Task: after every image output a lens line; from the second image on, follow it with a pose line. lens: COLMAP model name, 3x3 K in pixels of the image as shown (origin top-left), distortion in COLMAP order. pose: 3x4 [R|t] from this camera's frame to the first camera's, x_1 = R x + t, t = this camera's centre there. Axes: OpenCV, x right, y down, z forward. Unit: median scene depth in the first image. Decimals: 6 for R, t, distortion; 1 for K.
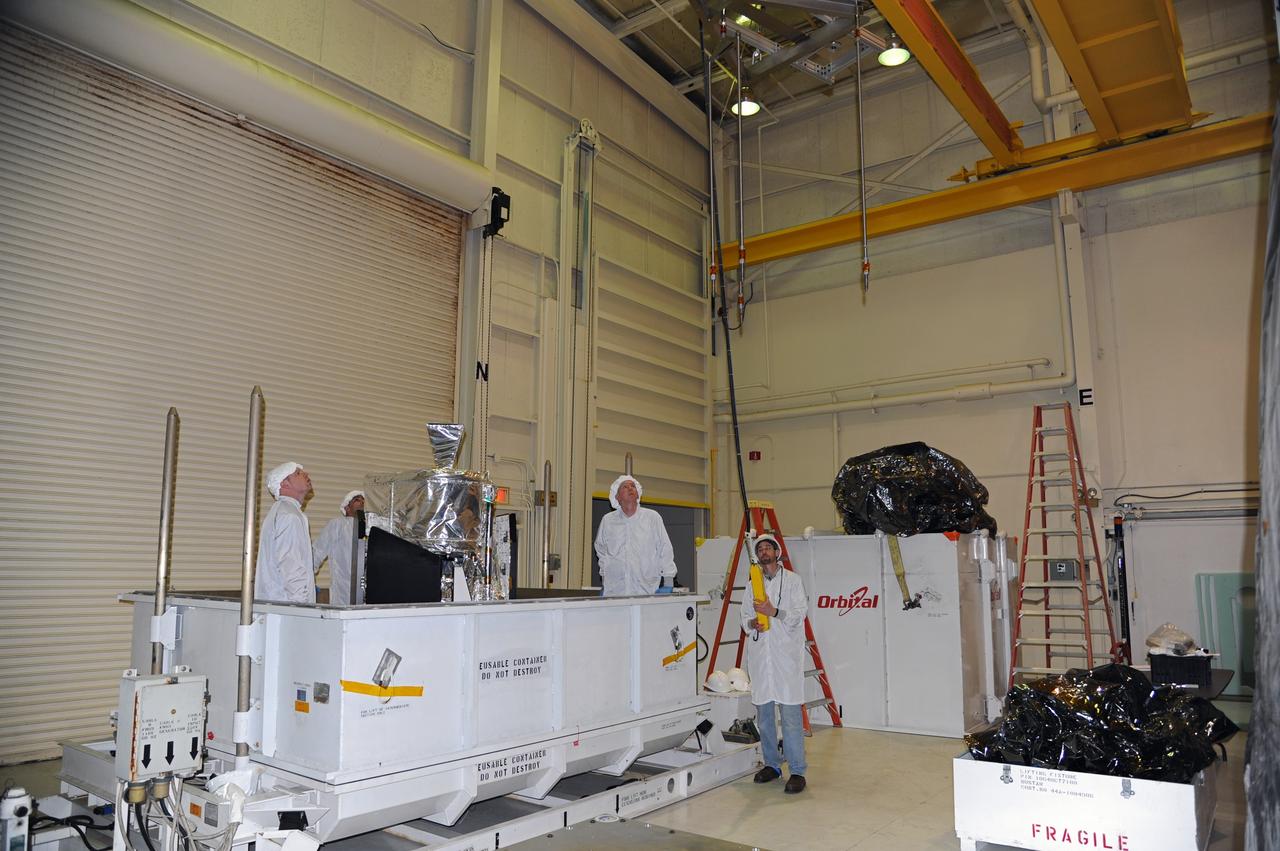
lens RADIAL K [[874.9, 0, 640.0], [0, 874.9, 425.5], [0, 0, 1]] dist [-0.112839, 0.062399]
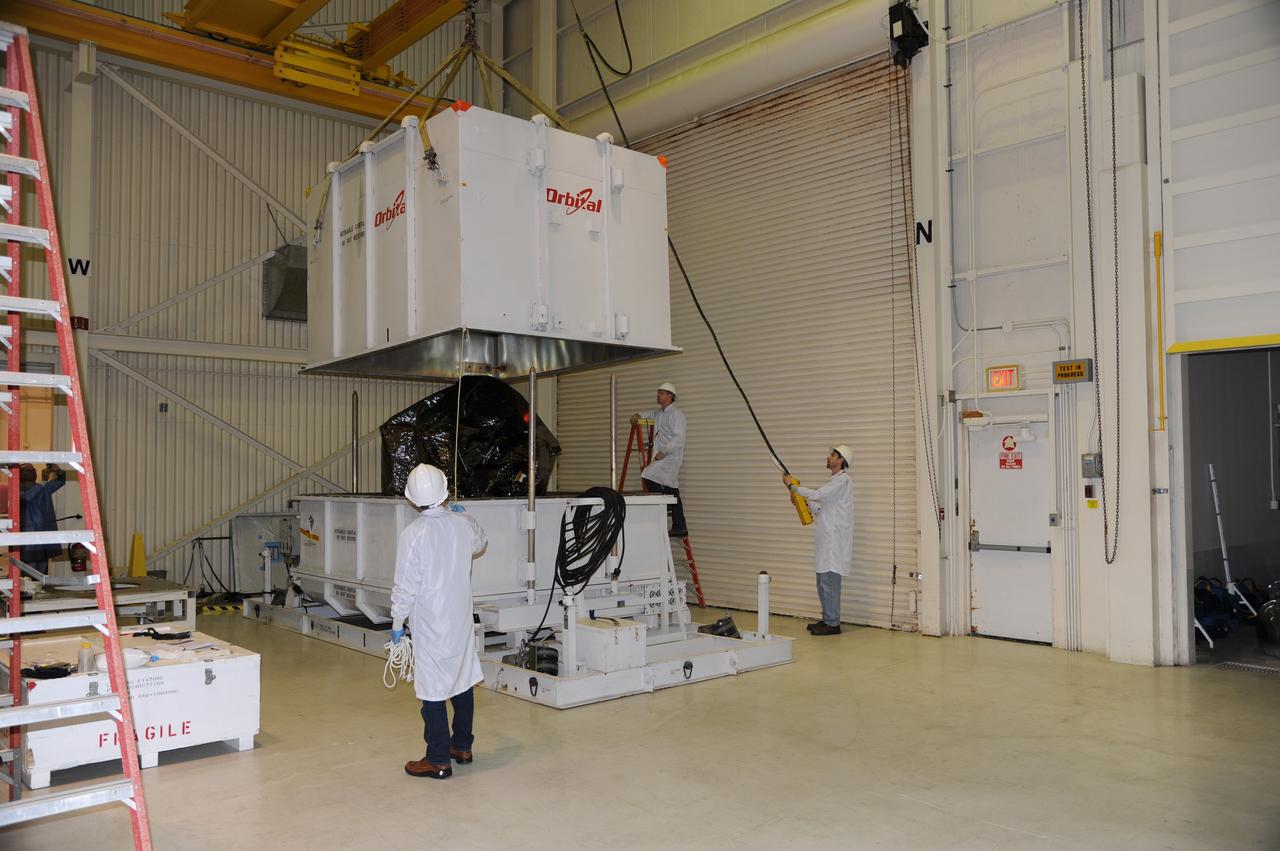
lens RADIAL K [[998.4, 0, 640.0], [0, 998.4, 425.5], [0, 0, 1]] dist [-0.073458, 0.096088]
pose [[-0.189557, -0.047814, -0.980705, 0.802416], [0.162248, 0.983557, -0.079313, 0.151644], [0.968372, -0.174152, -0.178683, 0.934564]]
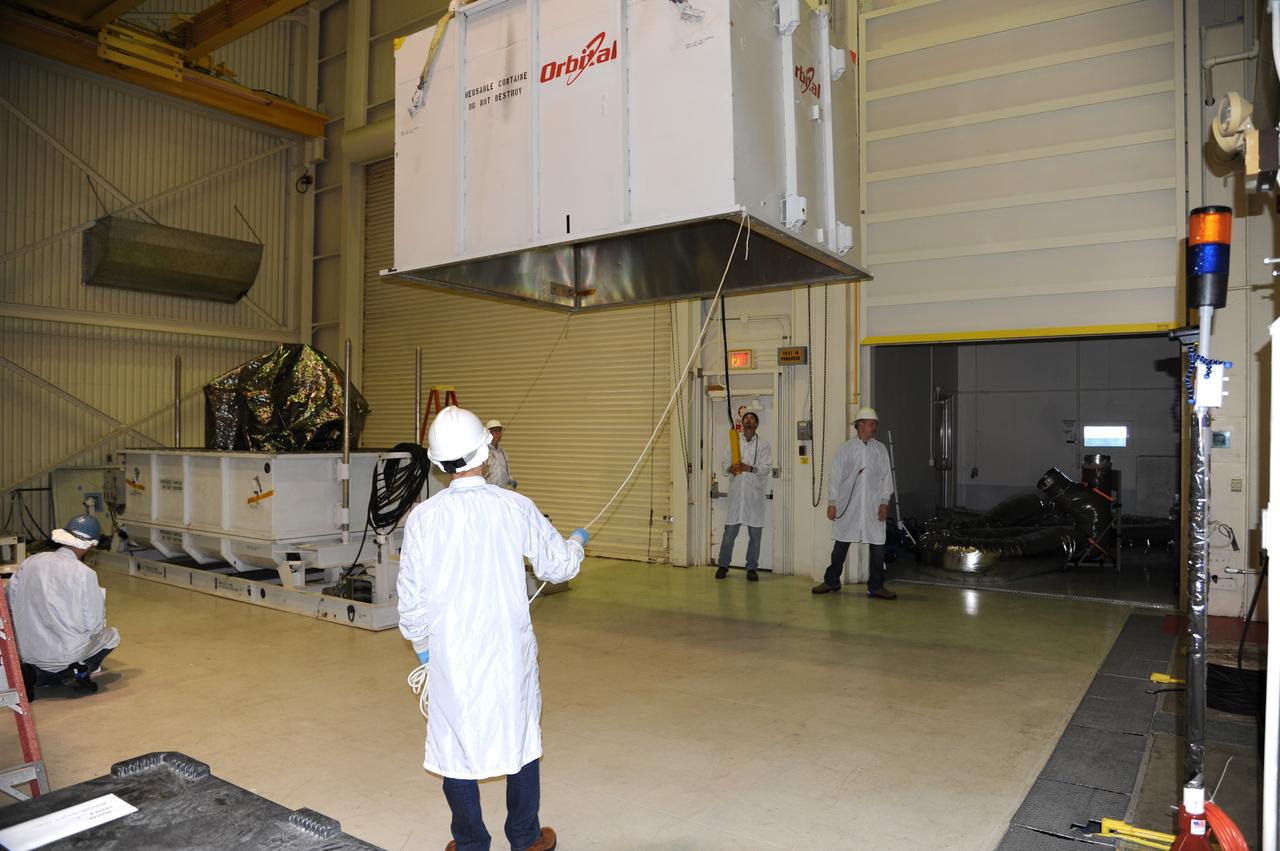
lens RADIAL K [[874.9, 0, 640.0], [0, 874.9, 425.5], [0, 0, 1]] dist [-0.112839, 0.062399]
pose [[0.050891, -0.014148, -0.998604, 0.842144], [0.155117, 0.987877, -0.006090, 0.153920], [0.986584, -0.154591, 0.052469, 0.925010]]
